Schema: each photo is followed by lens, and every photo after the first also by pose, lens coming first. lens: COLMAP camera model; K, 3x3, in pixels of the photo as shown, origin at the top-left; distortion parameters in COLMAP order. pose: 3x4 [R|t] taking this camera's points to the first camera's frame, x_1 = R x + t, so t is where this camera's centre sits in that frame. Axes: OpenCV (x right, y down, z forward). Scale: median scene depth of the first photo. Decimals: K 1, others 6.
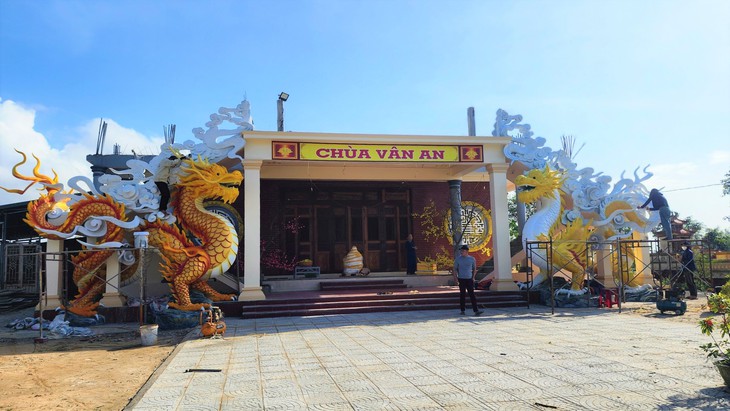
lens RADIAL K [[535.5, 0, 365.0], [0, 535.5, 205.5], [0, 0, 1]] dist [0.002219, -0.000574]
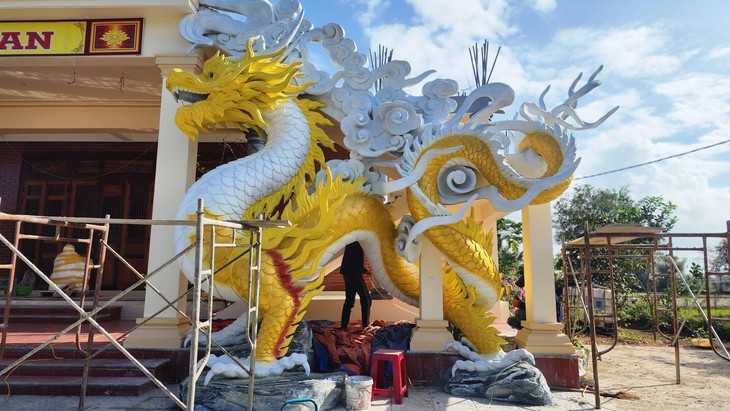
lens RADIAL K [[535.5, 0, 365.0], [0, 535.5, 205.5], [0, 0, 1]] dist [0.002219, -0.000574]
pose [[0.972571, 0.001008, -0.232603, 0.510292], [-0.008024, 0.999541, -0.029219, 0.058066], [0.232466, 0.030284, 0.972133, 0.610660]]
